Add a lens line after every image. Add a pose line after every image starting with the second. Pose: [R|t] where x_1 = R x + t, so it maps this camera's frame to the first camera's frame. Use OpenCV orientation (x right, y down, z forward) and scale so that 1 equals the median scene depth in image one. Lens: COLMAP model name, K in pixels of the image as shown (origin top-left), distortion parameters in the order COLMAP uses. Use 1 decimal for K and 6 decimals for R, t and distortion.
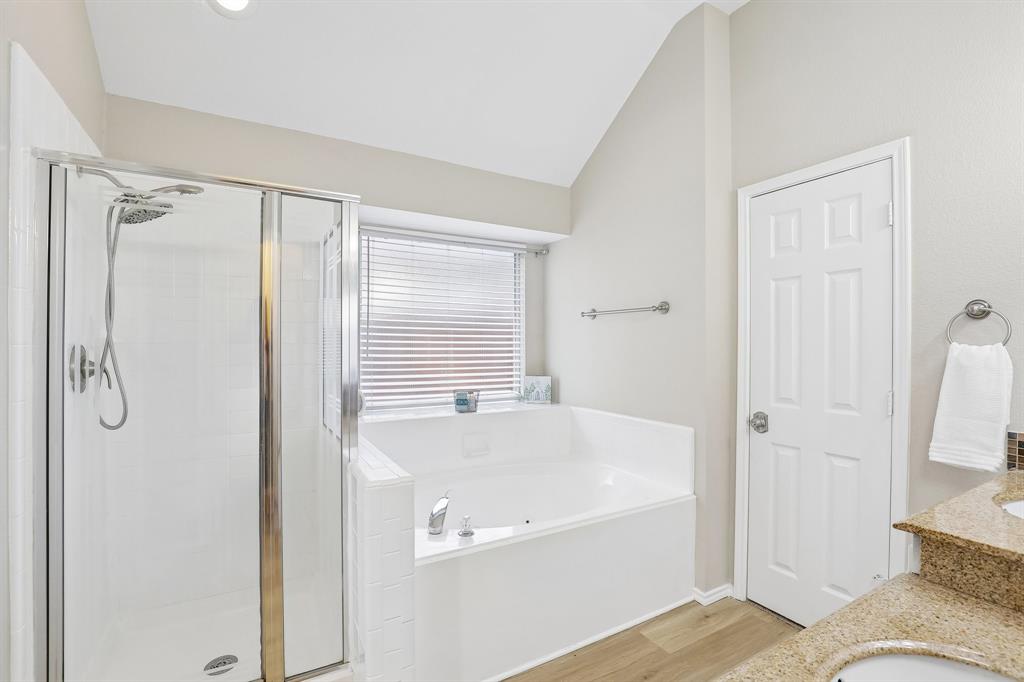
lens RADIAL K [[475.0, 0, 517.0], [0, 475.0, 344.9], [0, 0, 1]] dist [-0.026601, 0.000114]
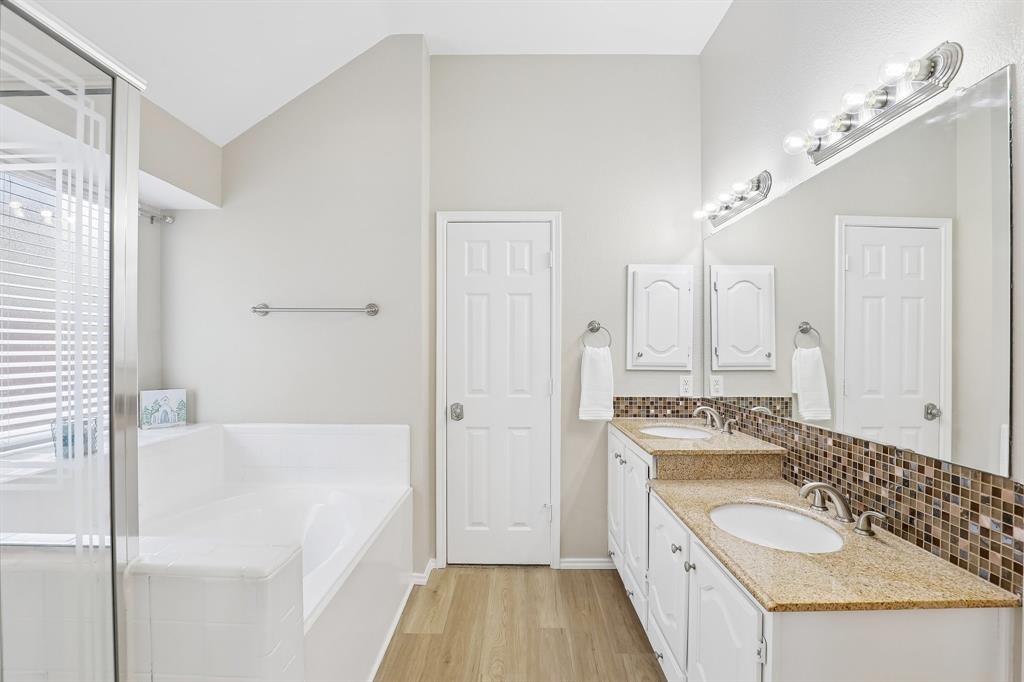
lens RADIAL K [[475.0, 0, 517.0], [0, 475.0, 344.9], [0, 0, 1]] dist [-0.026601, 0.000114]
pose [[0.498879, 0.004215, 0.866662, -0.441652], [-0.002026, 0.999991, -0.003697, -0.001411], [-0.866669, 0.000088, 0.498883, 0.258901]]
